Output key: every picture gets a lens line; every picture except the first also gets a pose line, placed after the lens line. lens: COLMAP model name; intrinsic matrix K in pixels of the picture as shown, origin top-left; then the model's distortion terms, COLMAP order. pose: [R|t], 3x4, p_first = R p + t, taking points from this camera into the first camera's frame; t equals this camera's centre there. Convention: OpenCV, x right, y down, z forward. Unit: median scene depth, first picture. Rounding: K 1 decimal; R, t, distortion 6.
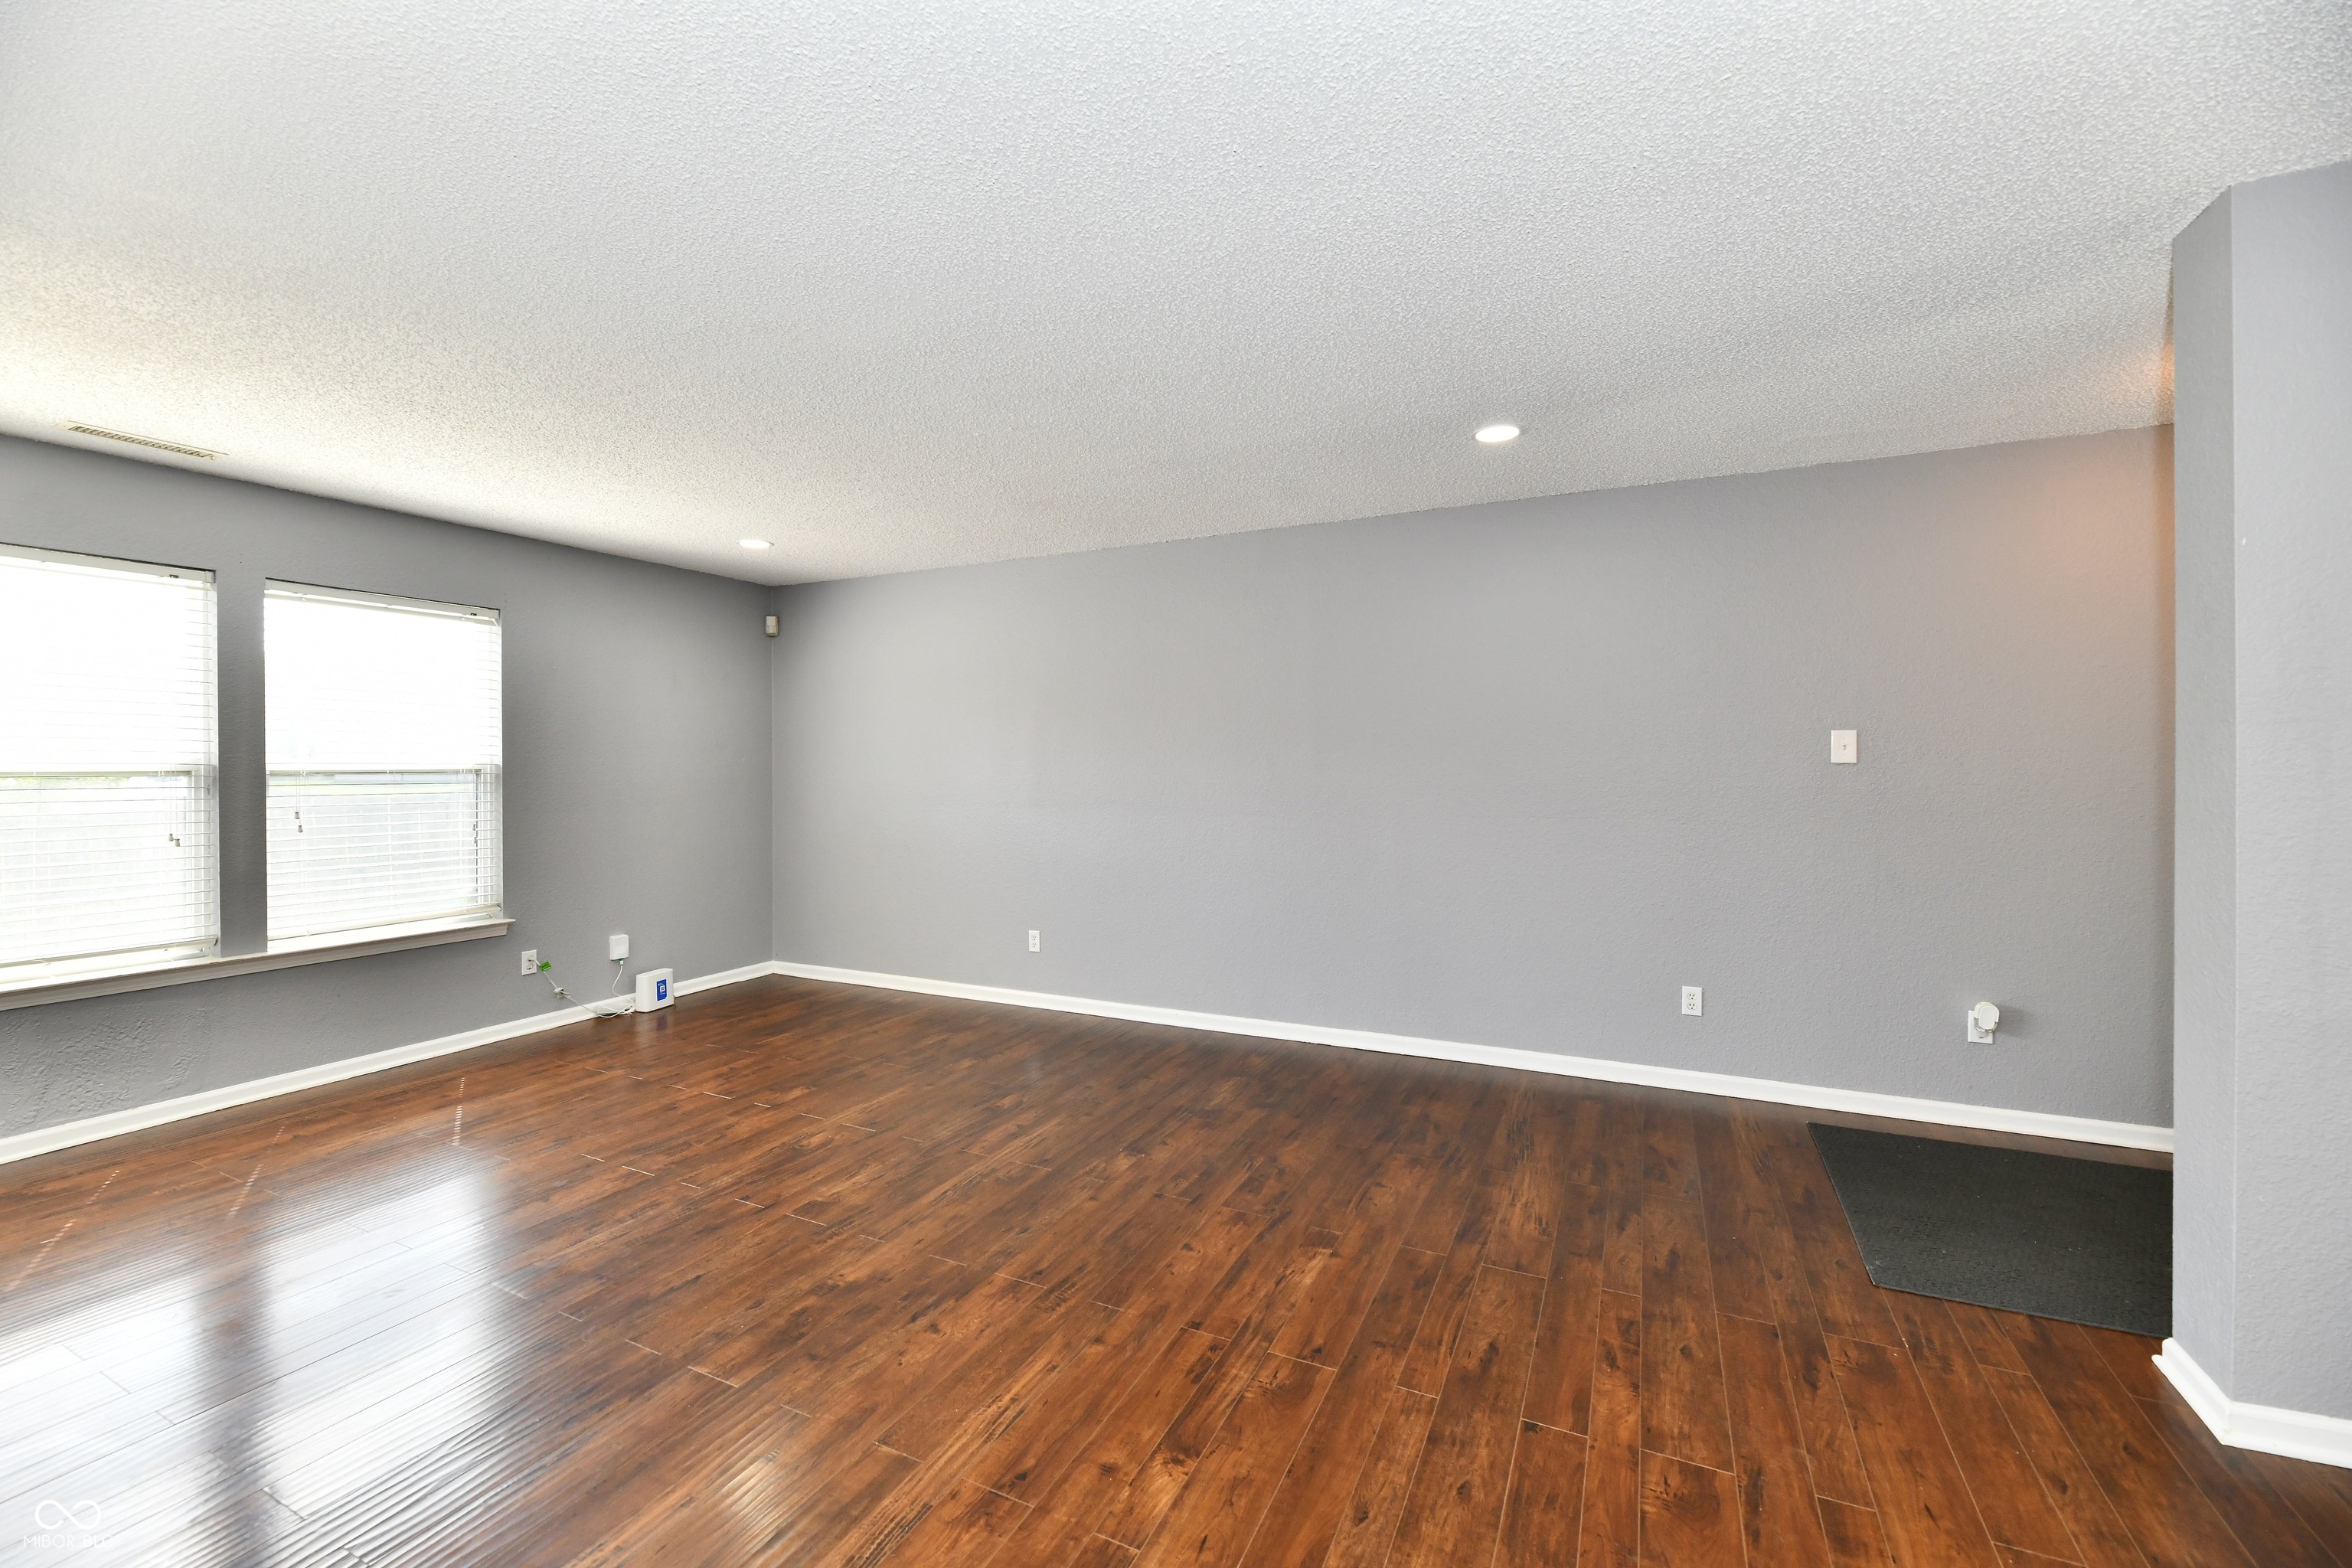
lens RADIAL K [[938.6, 0, 1192.7], [0, 938.6, 765.7], [0, 0, 1]] dist [-0.002156, -0.000048]
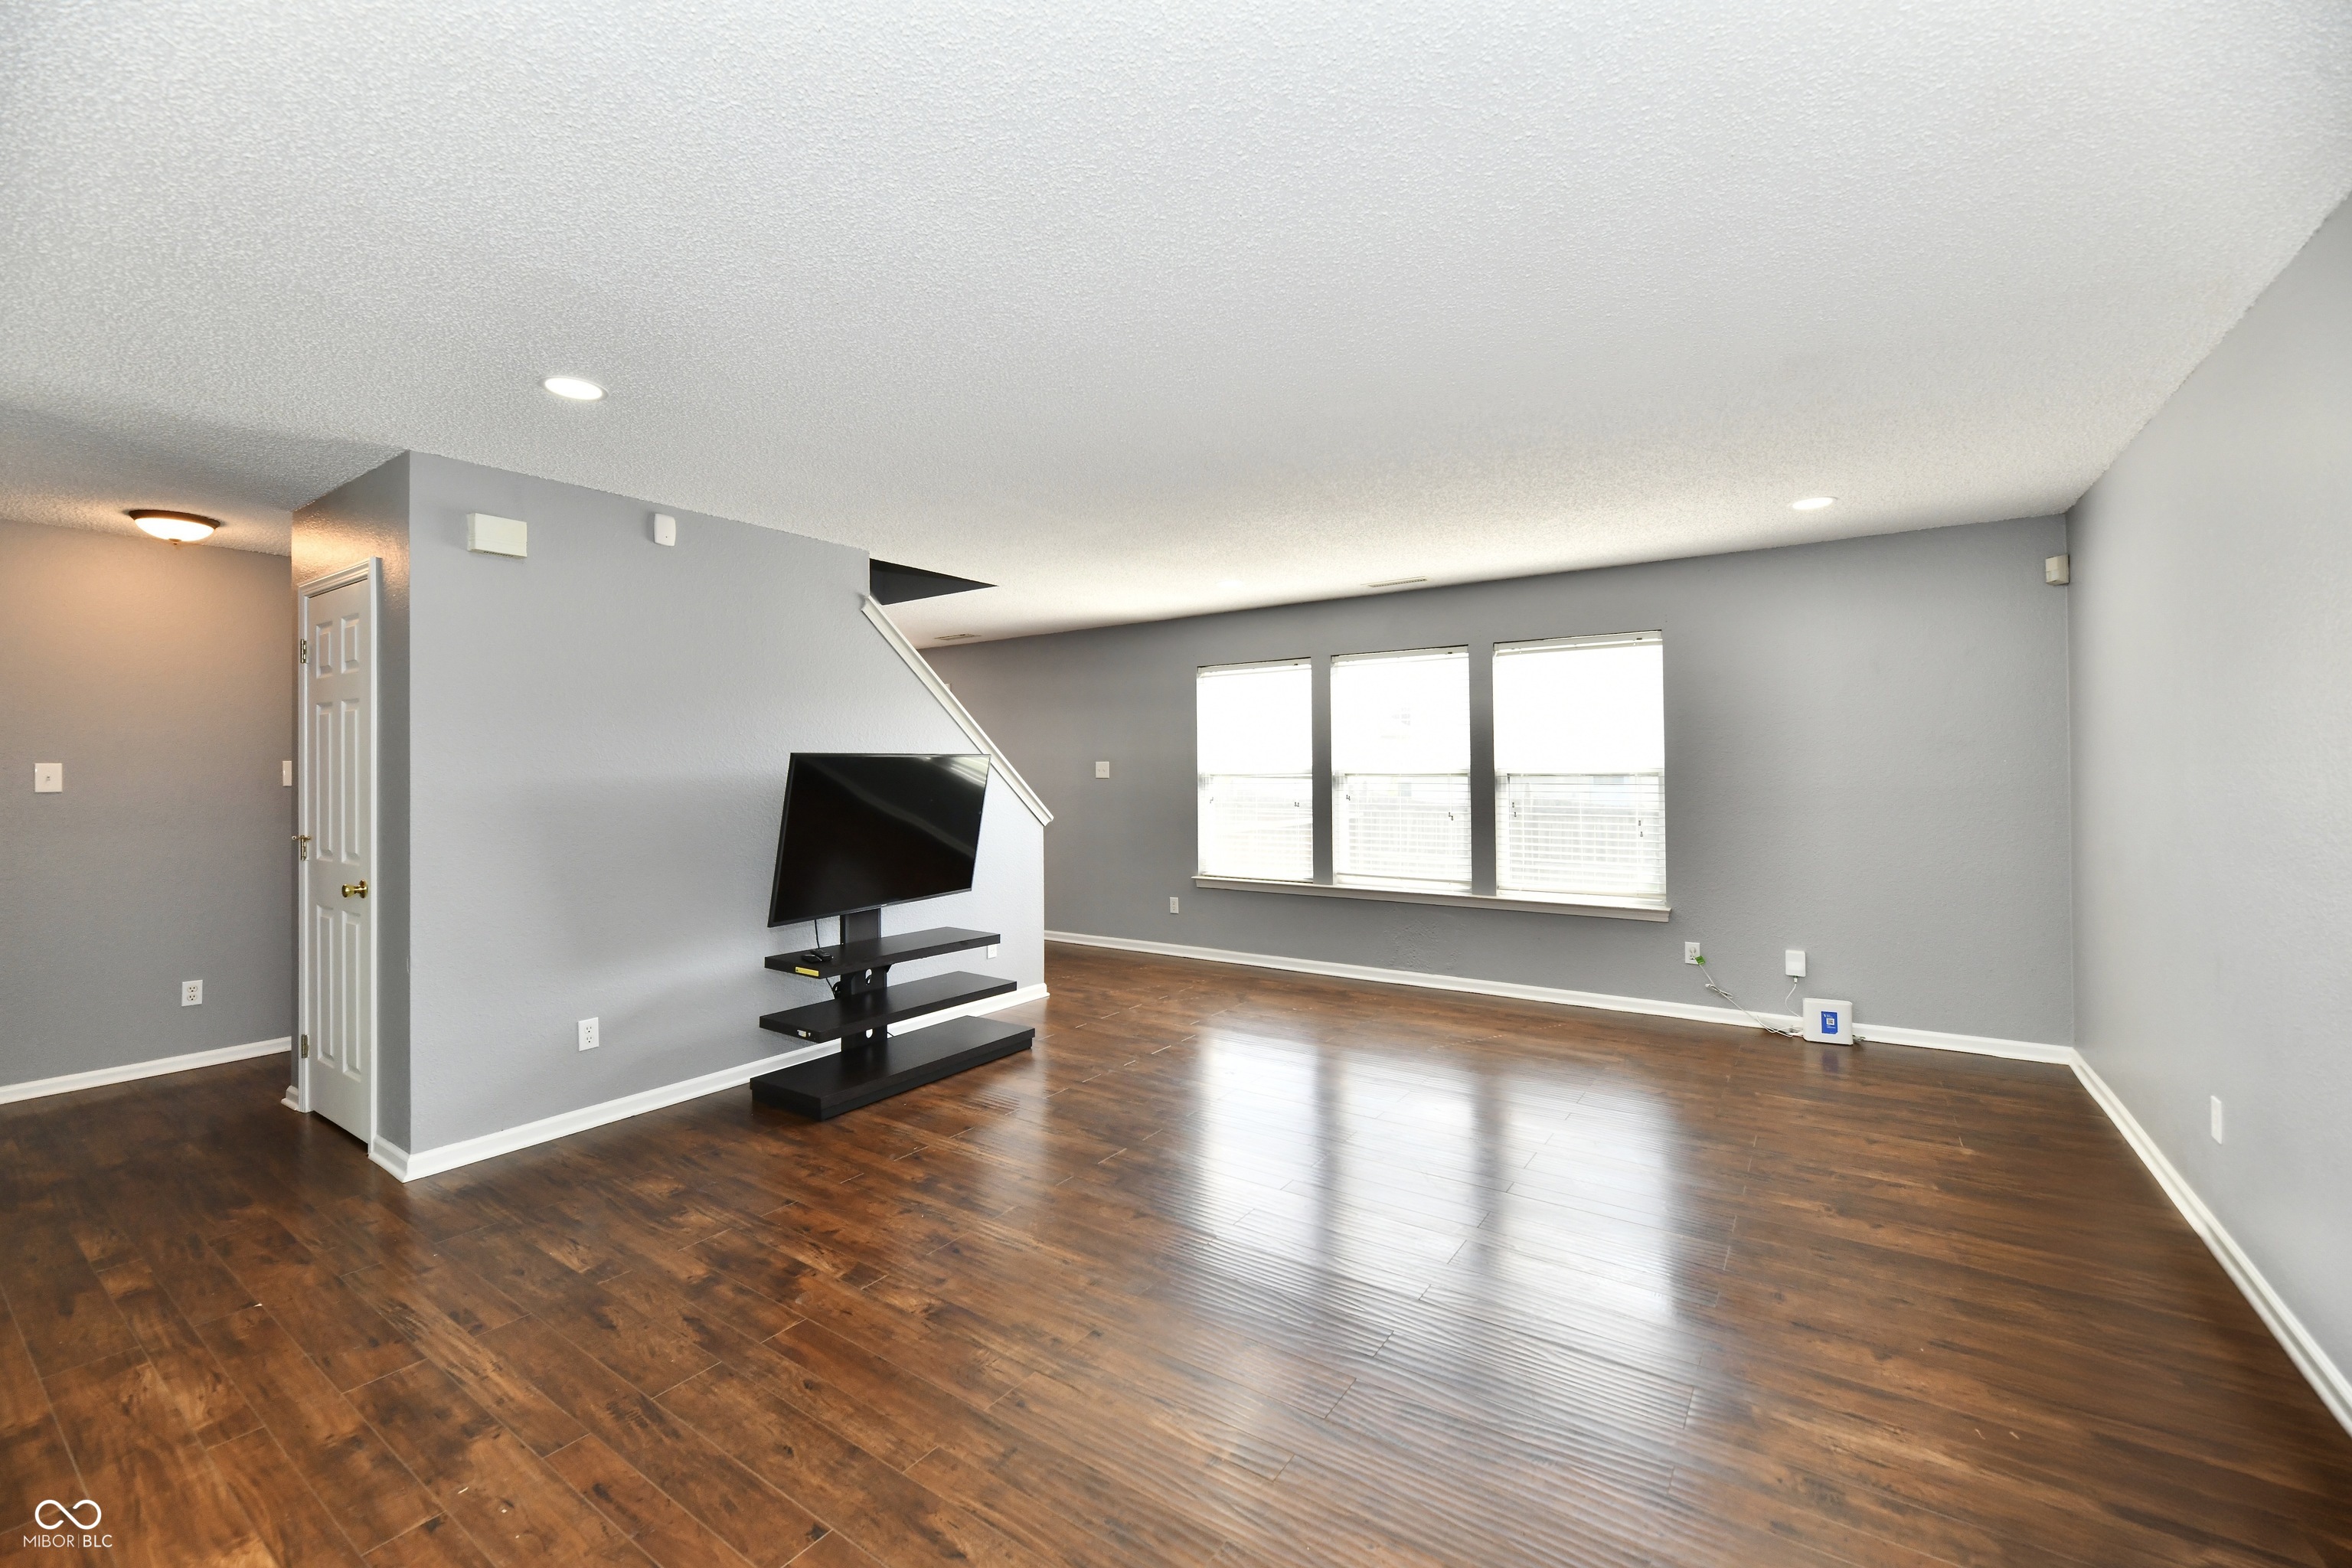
lens RADIAL K [[972.5, 0, 1168.5], [0, 972.5, 763.1], [0, 0, 1]] dist [0.001299, 0.000038]
pose [[-0.153170, -0.002360, -0.988197, 0.650879], [0.005928, 0.999977, -0.003307, -0.009069], [0.988182, -0.006364, -0.153152, 0.785622]]
